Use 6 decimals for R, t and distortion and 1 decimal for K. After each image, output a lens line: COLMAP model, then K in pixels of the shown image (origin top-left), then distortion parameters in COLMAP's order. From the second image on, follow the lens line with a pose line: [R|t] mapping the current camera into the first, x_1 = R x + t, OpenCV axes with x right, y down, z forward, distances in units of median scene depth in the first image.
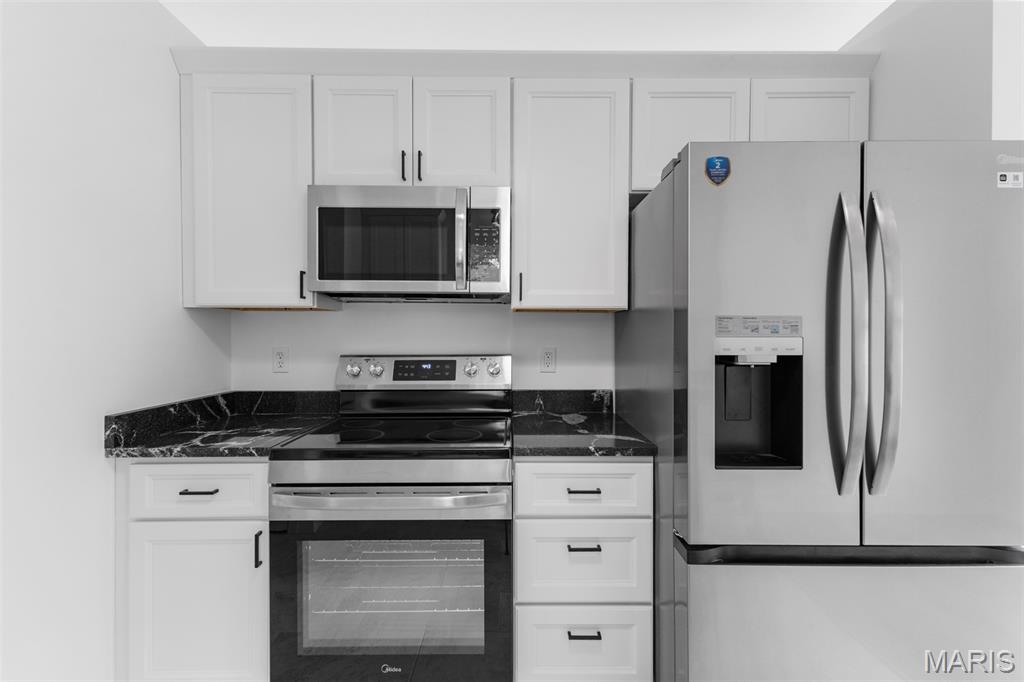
lens RADIAL K [[446.9, 0, 511.5], [0, 446.9, 333.1], [0, 0, 1]] dist [0.007870, -0.000038]
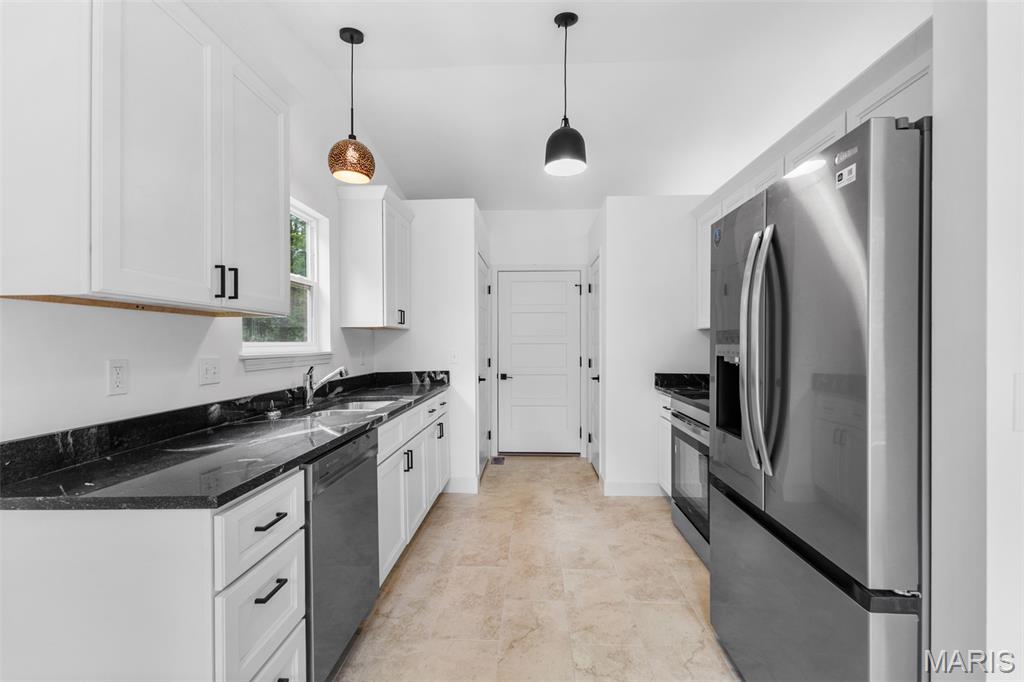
lens RADIAL K [[446.9, 0, 511.9], [0, 446.9, 342.1], [0, 0, 1]] dist [0.007870, -0.000038]
pose [[-0.055357, 0.003791, -0.998459, 2.051943], [-0.011180, 0.999928, 0.004416, 0.004357], [0.998404, 0.011407, -0.055311, 0.367680]]
